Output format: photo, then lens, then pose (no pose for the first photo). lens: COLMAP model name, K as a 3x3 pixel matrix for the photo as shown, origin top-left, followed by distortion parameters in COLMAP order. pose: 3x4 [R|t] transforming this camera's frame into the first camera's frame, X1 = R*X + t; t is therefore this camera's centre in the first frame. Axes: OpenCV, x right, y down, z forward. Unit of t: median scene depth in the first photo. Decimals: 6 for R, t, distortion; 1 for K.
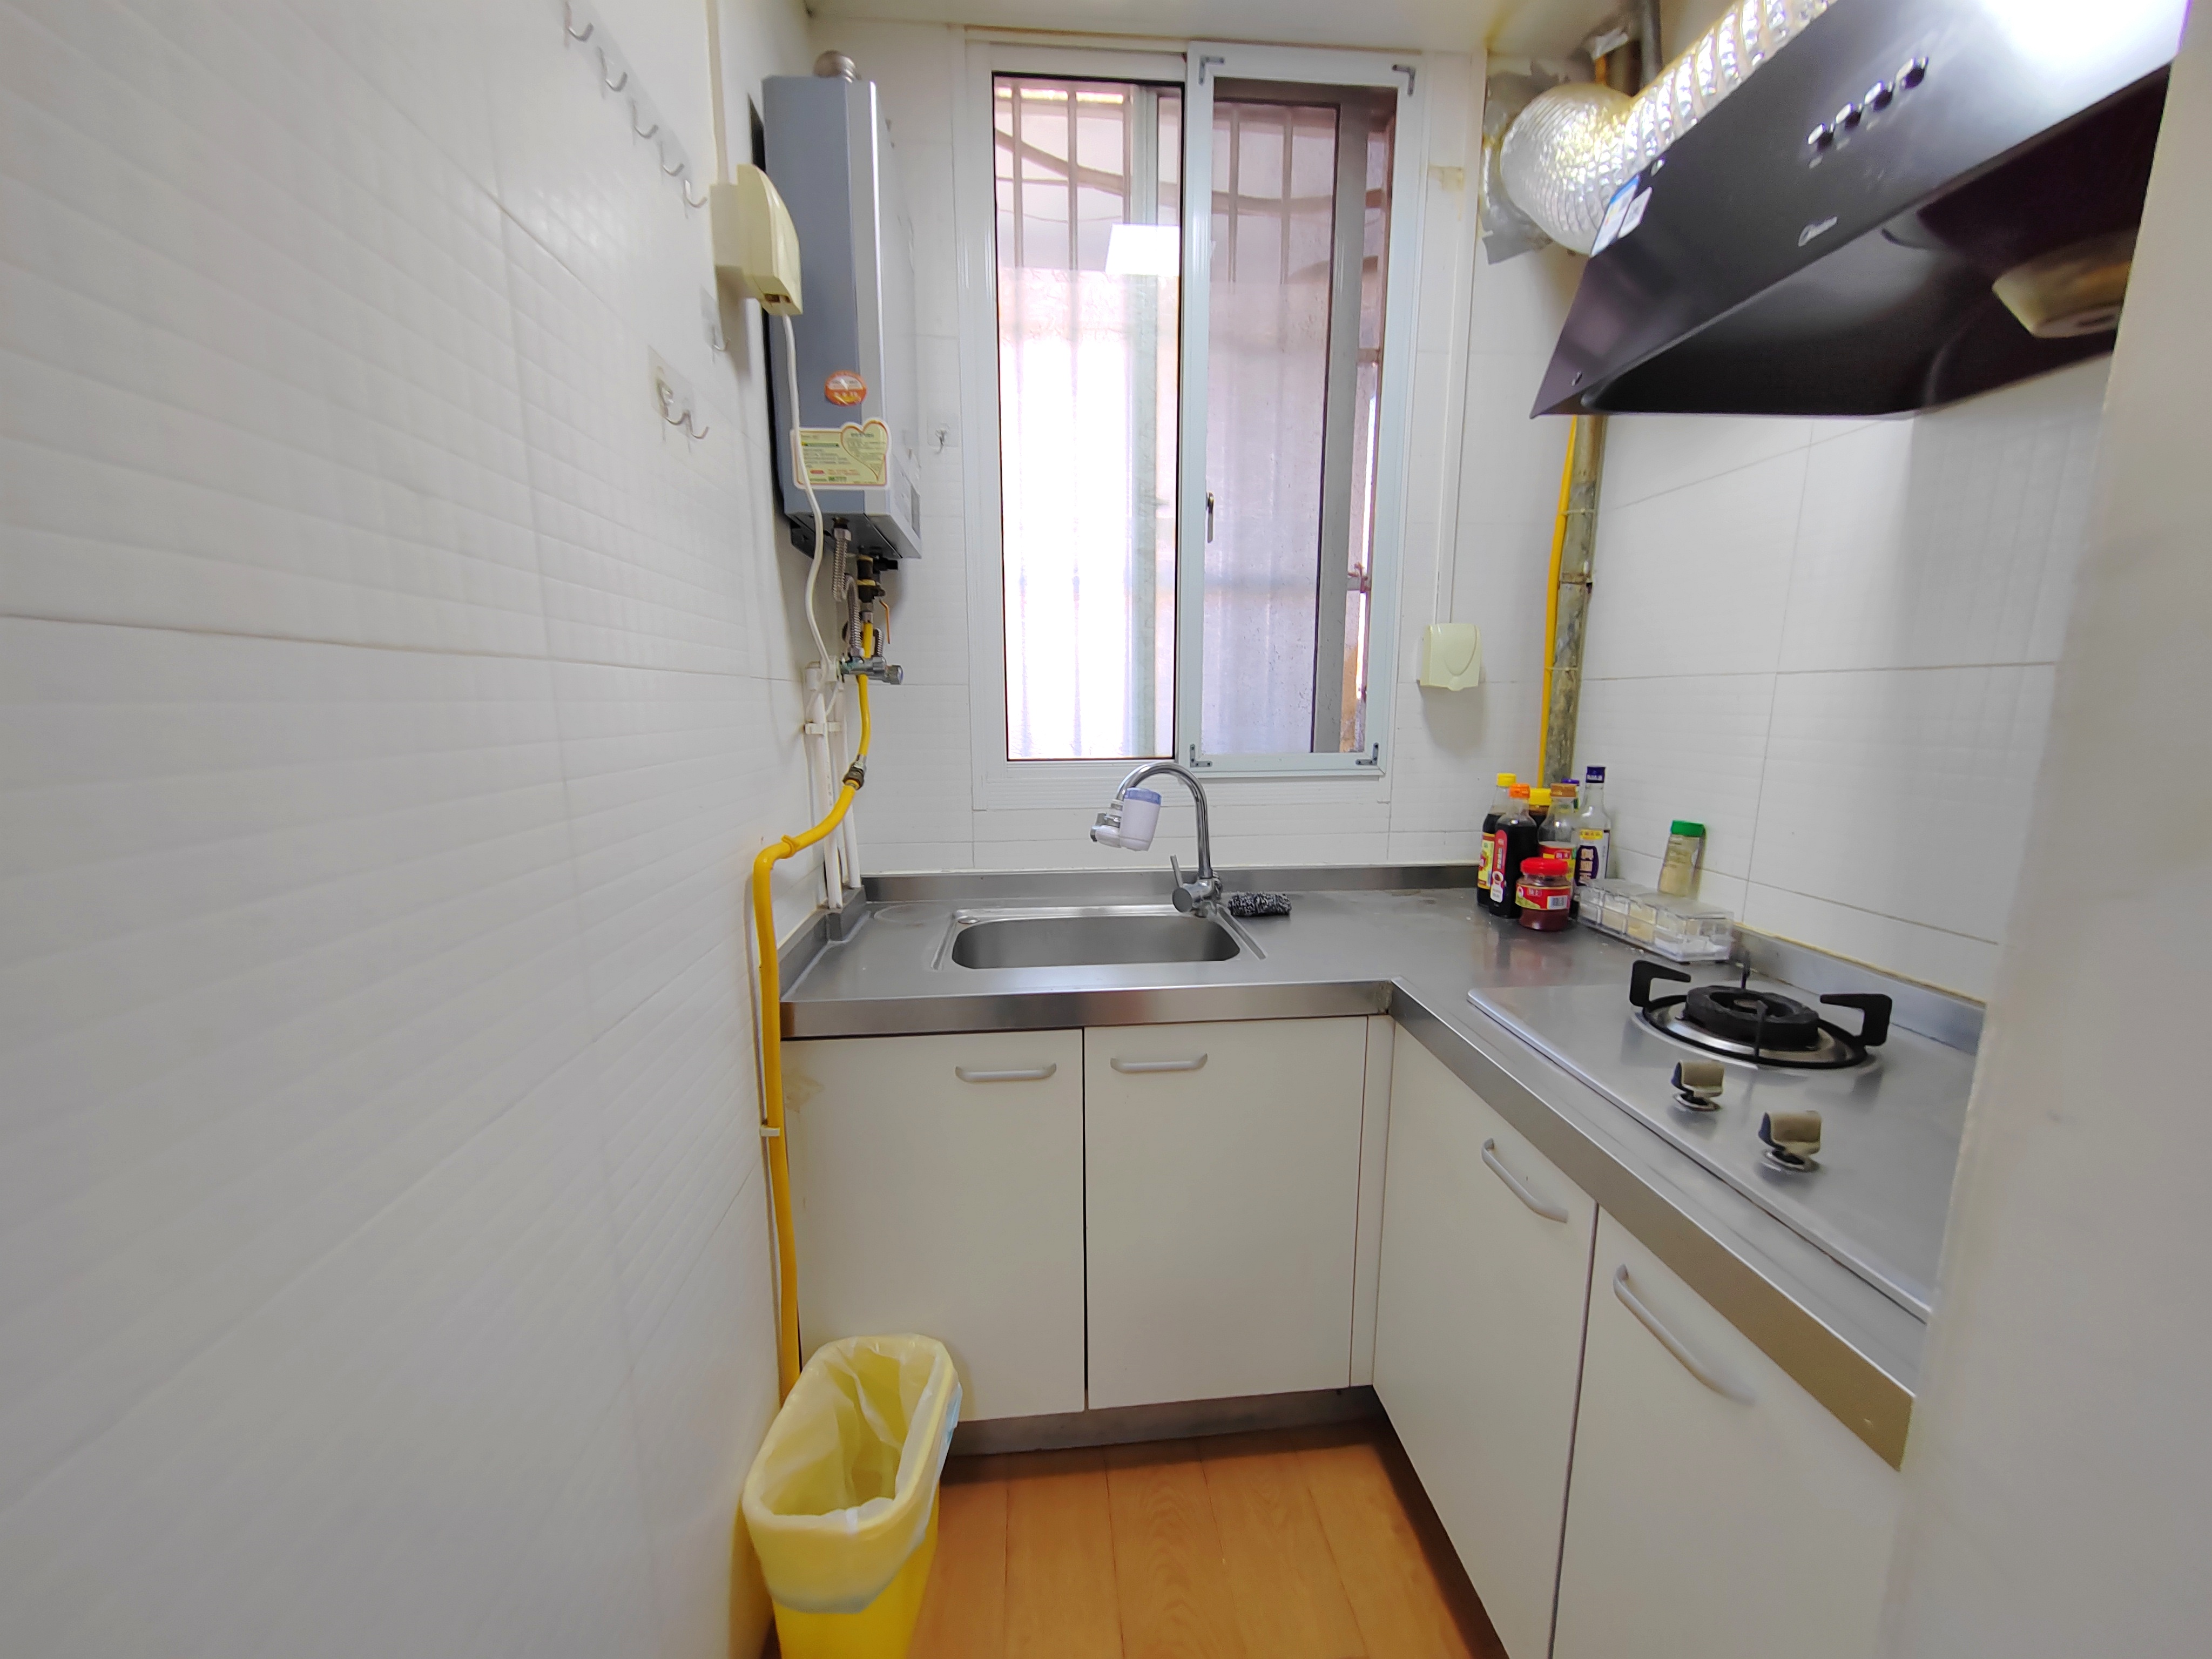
lens RADIAL K [[801.5, 0, 1108.6], [0, 801.5, 831.5], [0, 0, 1]] dist [-0.000246, -0.000015]
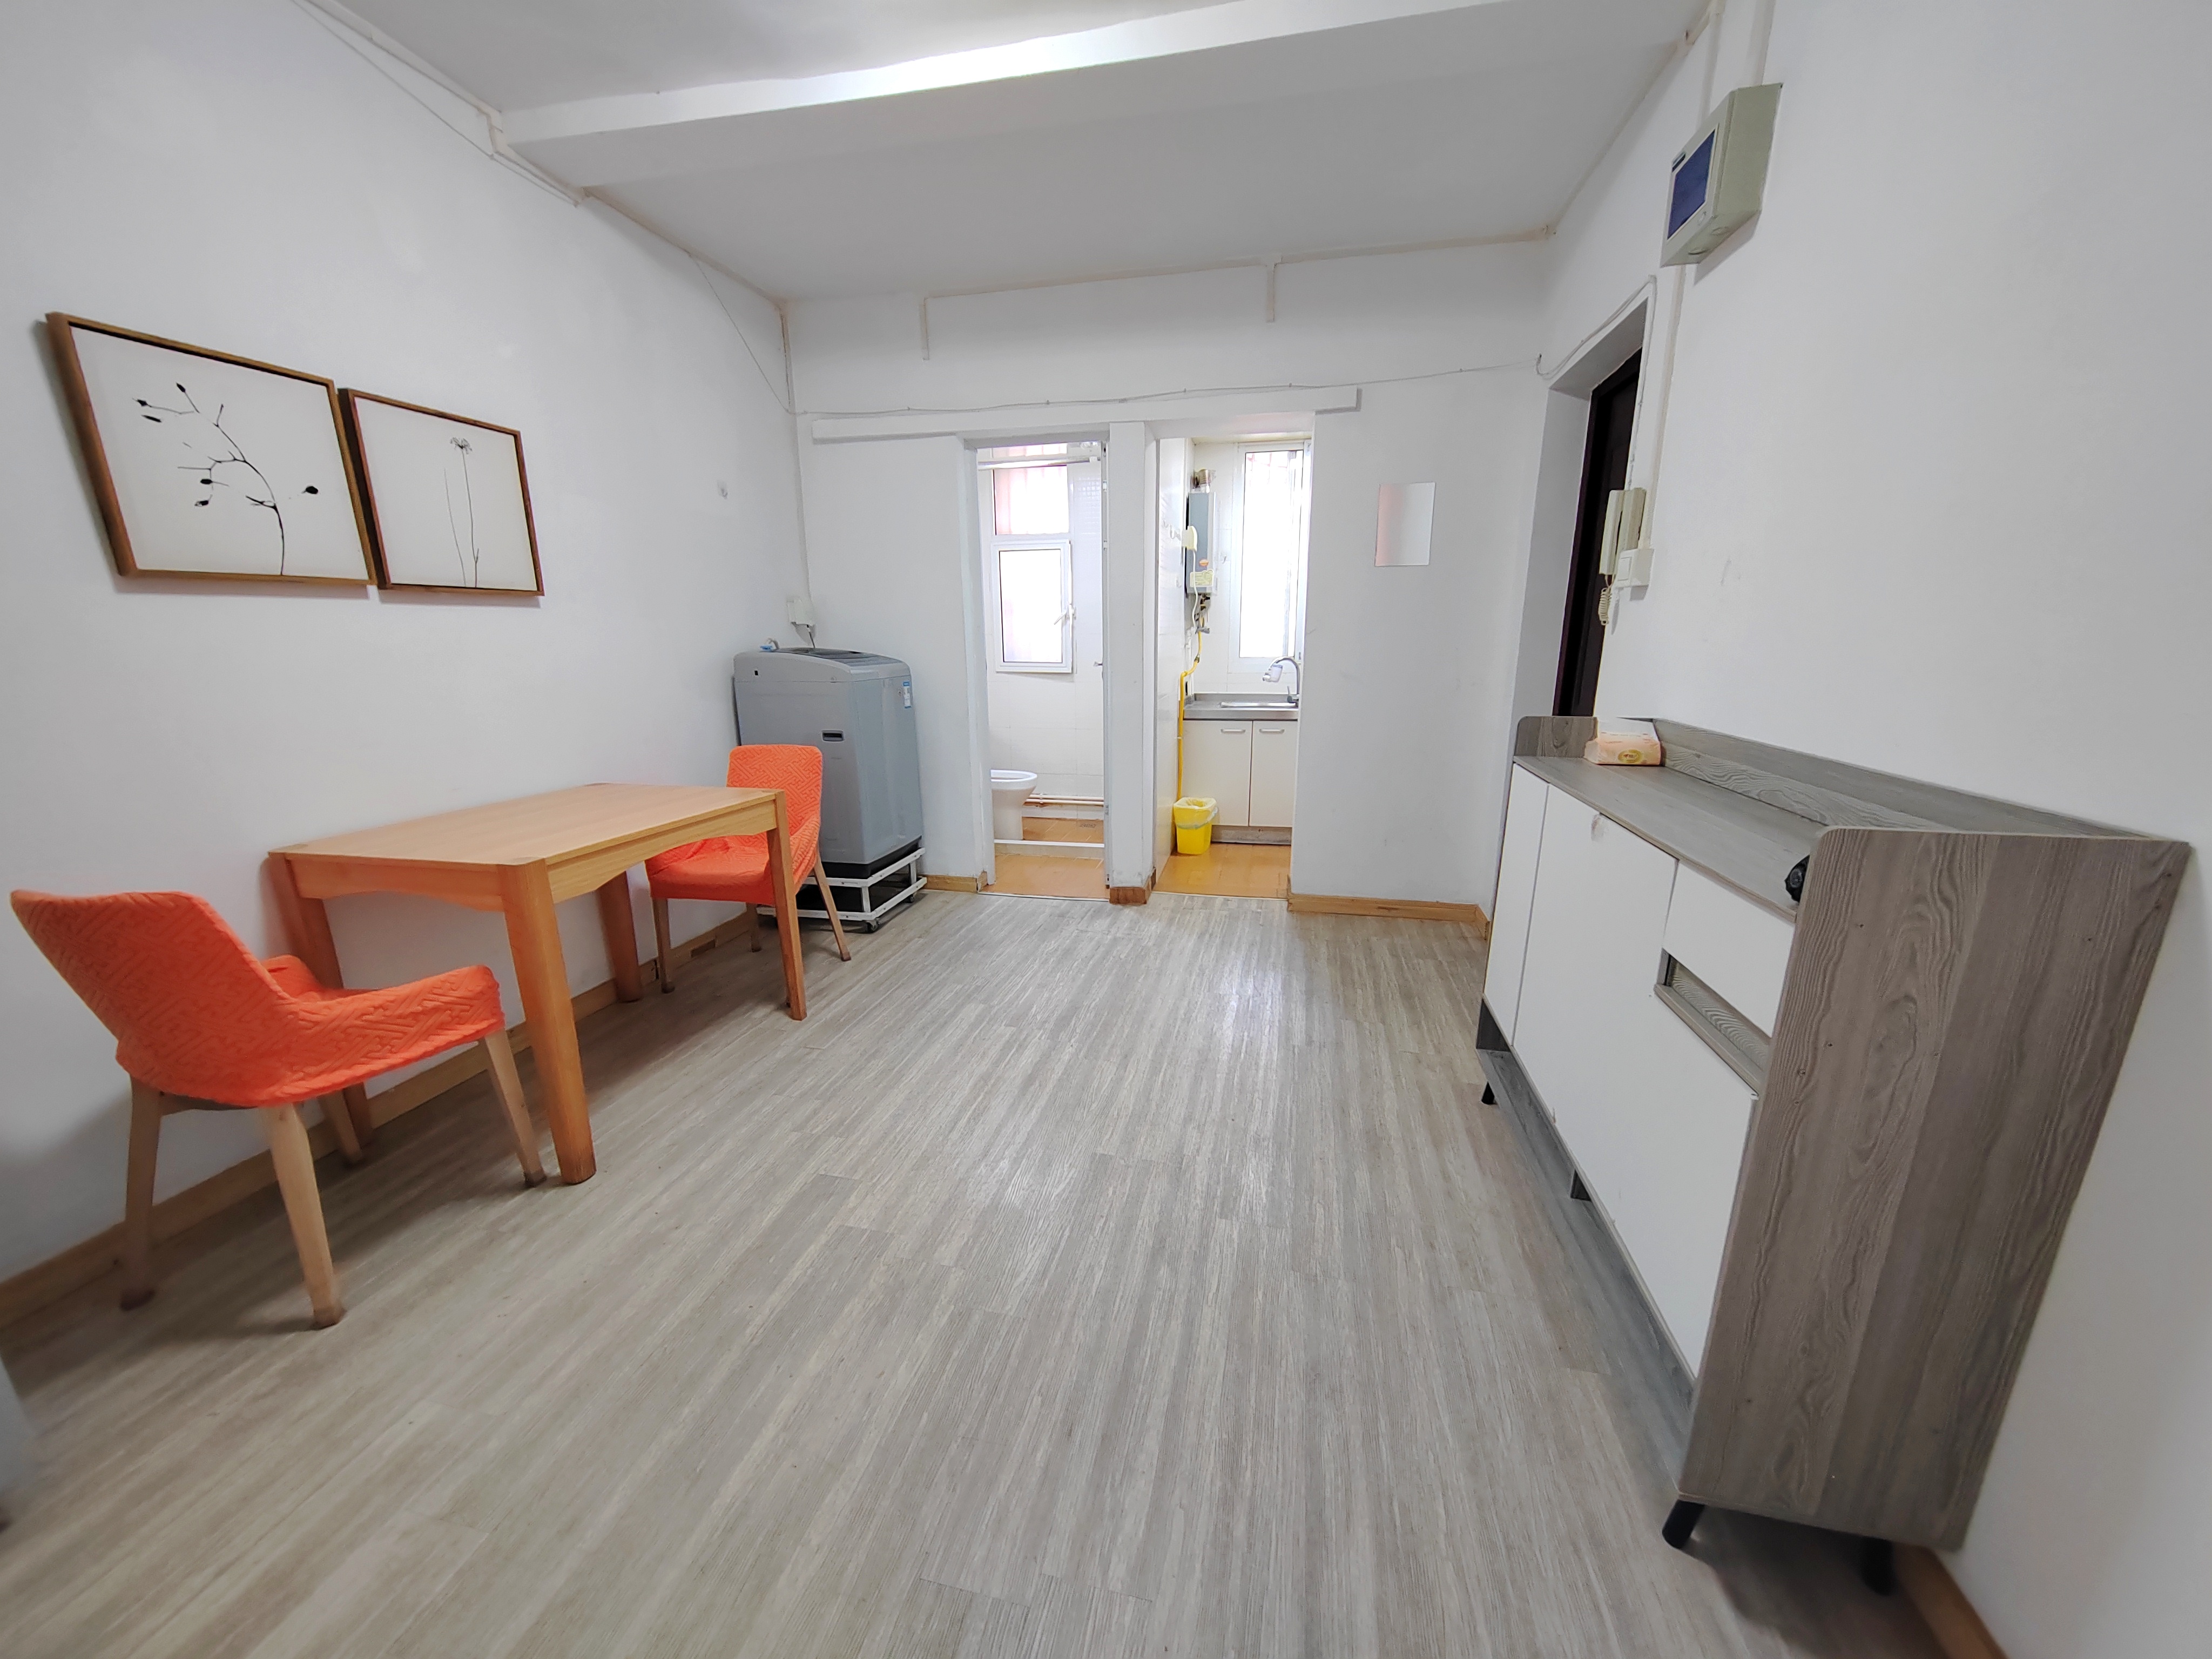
lens RADIAL K [[801.5, 0, 1101.1], [0, 801.5, 835.4], [0, 0, 1]] dist [-0.000246, -0.000015]
pose [[0.951922, 0.069684, -0.298310, 0.442433], [-0.049291, 0.995938, 0.075358, 0.506516], [0.302350, -0.057031, 0.951489, -2.817629]]
